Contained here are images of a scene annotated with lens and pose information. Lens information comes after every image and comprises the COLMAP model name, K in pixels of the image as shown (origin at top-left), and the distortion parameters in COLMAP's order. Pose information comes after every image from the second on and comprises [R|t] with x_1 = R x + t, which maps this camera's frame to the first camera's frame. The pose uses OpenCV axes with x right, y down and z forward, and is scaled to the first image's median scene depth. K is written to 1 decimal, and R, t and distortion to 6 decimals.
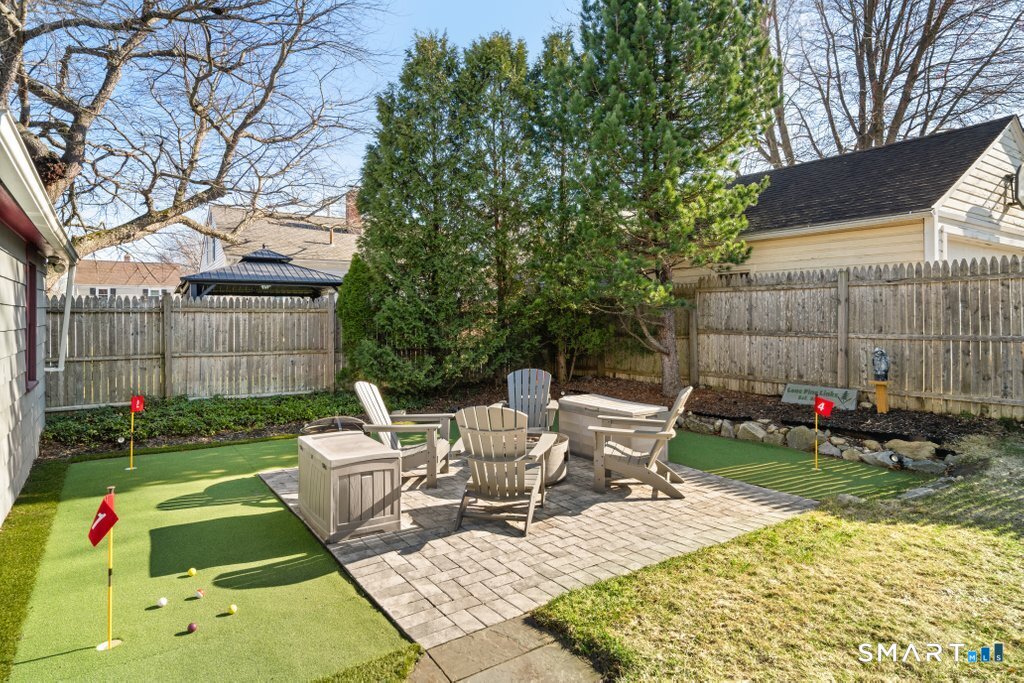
lens RADIAL K [[612.1, 0, 512.5], [0, 612.1, 332.1], [0, 0, 1]] dist [0.003962, -0.002111]
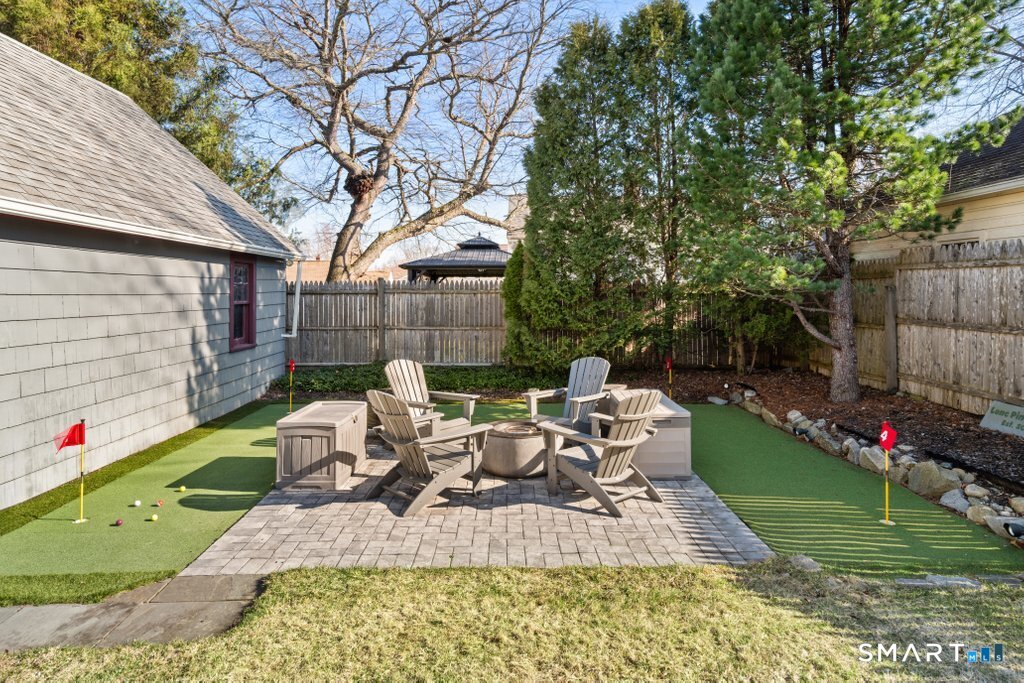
lens RADIAL K [[612.1, 0, 502.1], [0, 612.1, 298.1], [0, 0, 1]] dist [0.003962, -0.002111]
pose [[0.829297, 0.009259, -0.558731, 0.353526], [-0.014927, 0.999873, -0.005585, -0.019600], [0.558608, 0.012972, 0.829330, 0.098639]]
